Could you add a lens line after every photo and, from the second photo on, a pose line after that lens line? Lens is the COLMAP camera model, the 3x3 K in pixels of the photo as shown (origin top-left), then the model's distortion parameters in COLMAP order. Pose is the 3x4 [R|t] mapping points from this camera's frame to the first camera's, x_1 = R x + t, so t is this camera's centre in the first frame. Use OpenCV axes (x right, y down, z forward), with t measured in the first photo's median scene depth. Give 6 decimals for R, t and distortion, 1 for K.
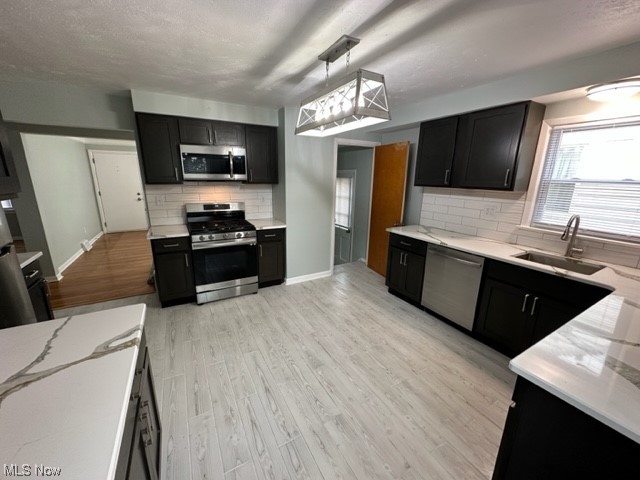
lens RADIAL K [[254.9, 0, 320.5], [0, 254.9, 240.3], [0, 0, 1]] dist [-0.001858, 0.000729]
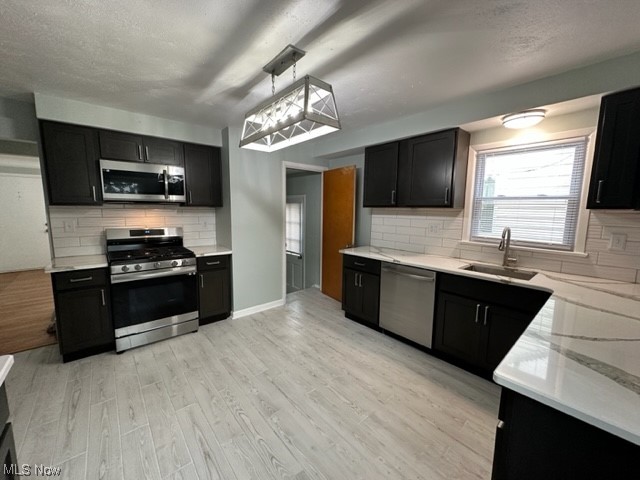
lens RADIAL K [[254.9, 0, 320.3], [0, 254.9, 240.4], [0, 0, 1]] dist [-0.001858, 0.000729]
pose [[0.980733, -0.028991, 0.193191, -0.000699], [0.052175, 0.991875, -0.116022, 0.034934], [-0.188257, 0.123866, 0.974277, 0.073860]]
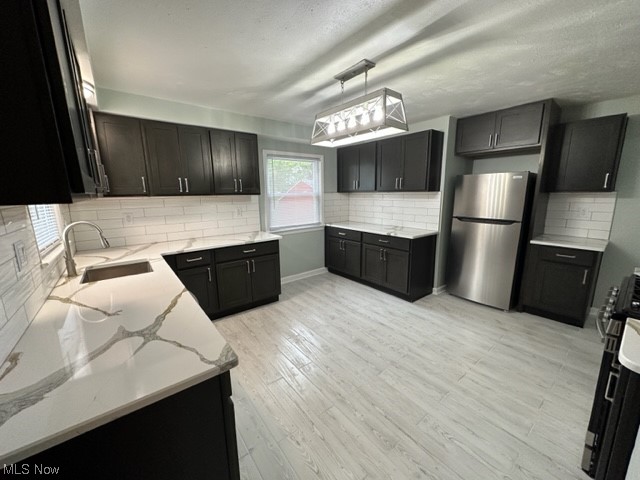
lens RADIAL K [[254.9, 0, 320.9], [0, 254.9, 240.2], [0, 0, 1]] dist [-0.001858, 0.000729]
pose [[-0.988922, 0.024828, -0.146348, 0.273592], [-0.038952, 0.907958, 0.417247, -0.361009], [0.143237, 0.418326, -0.896932, 1.590284]]
